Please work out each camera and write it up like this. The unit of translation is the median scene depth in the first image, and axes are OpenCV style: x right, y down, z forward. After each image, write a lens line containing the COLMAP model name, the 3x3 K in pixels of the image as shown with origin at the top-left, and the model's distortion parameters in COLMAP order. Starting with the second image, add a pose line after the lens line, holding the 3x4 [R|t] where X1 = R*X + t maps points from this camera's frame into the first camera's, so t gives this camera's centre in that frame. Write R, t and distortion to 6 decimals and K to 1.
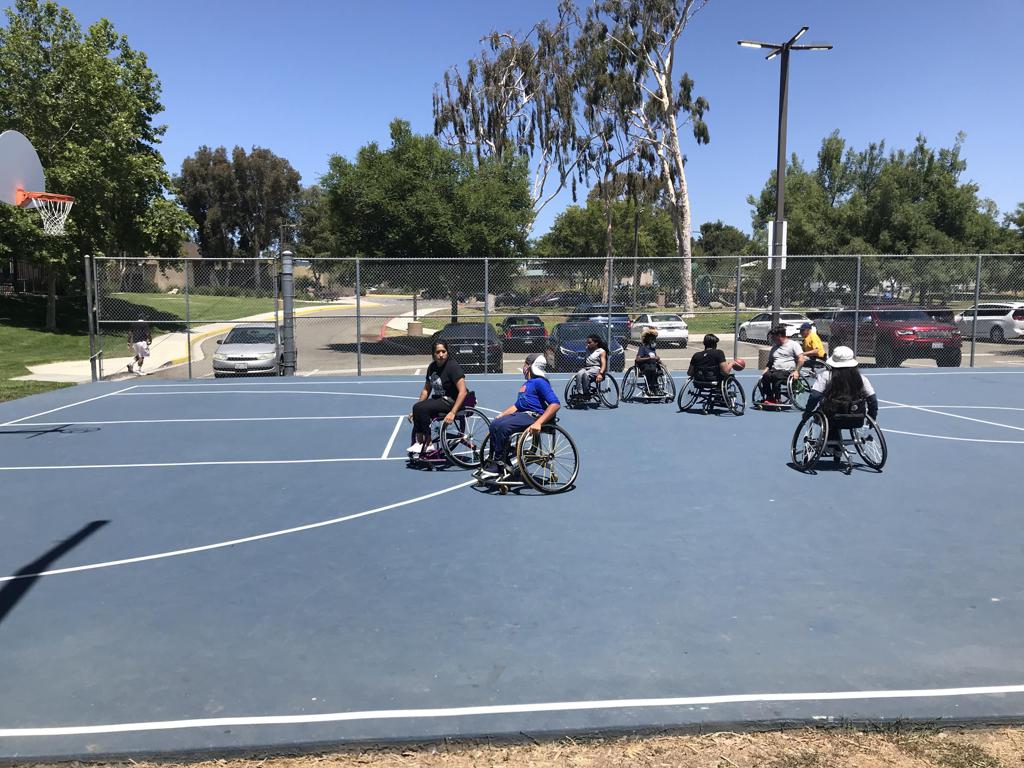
lens RADIAL K [[850.4, 0, 516.3], [0, 850.4, 386.1], [0, 0, 1]] dist [0.021434, -0.012535]
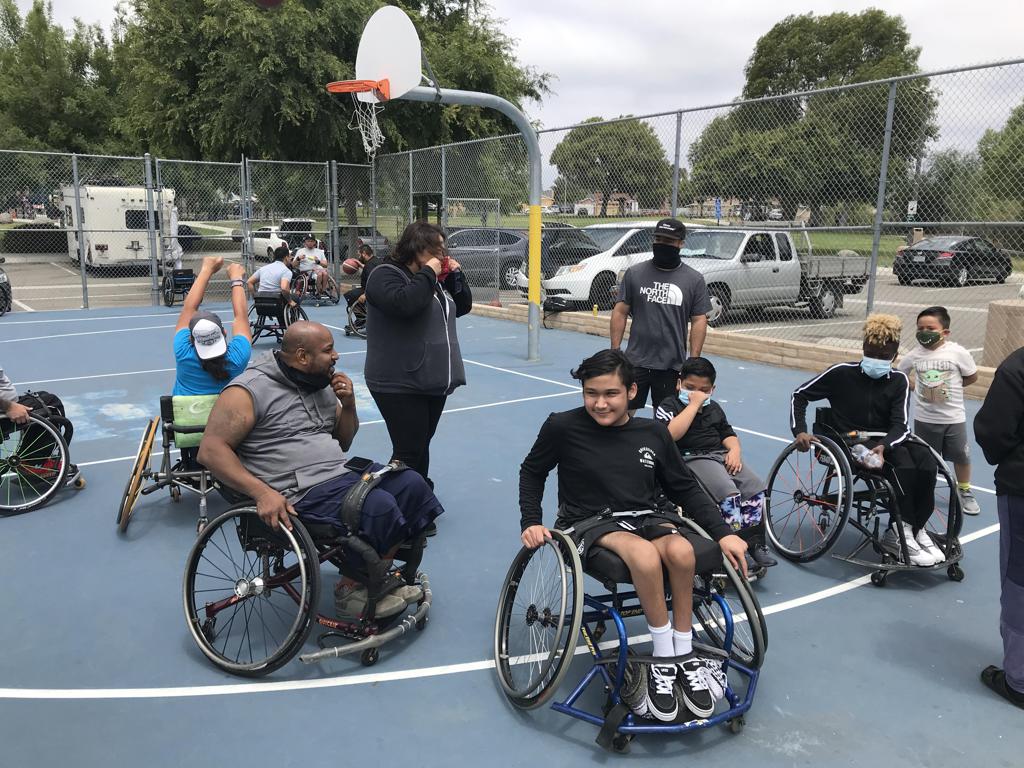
lens RADIAL K [[850.4, 0, 516.3], [0, 850.4, 386.1], [0, 0, 1]] dist [0.021434, -0.012535]
pose [[0.863657, -0.085170, 0.496832, 0.318607], [0.034080, 0.993233, 0.111025, -0.011789], [-0.502926, -0.078955, 0.860716, 0.080723]]
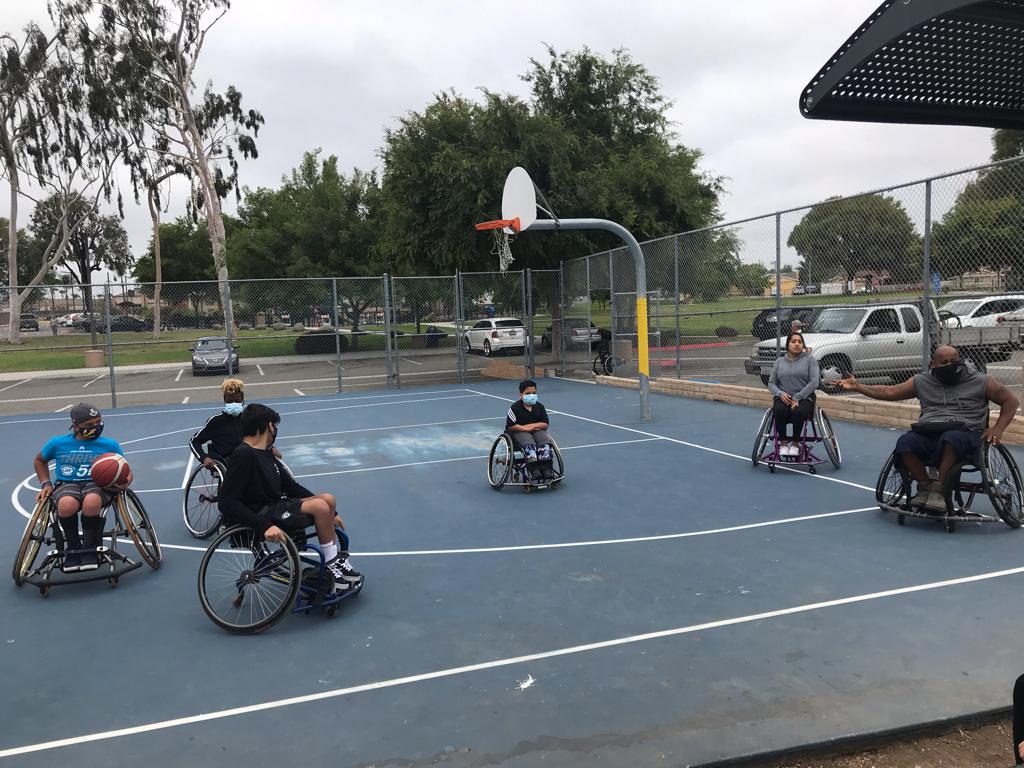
lens RADIAL K [[844.0, 0, 512.0], [0, 844.0, 384.0], [0, 0, 1]] dist [0.033469, -0.001962]
pose [[0.971099, -0.057897, 0.231548, 0.327449], [0.061496, 0.998072, -0.008349, -0.005945], [-0.230618, 0.022347, 0.972788, 0.013366]]
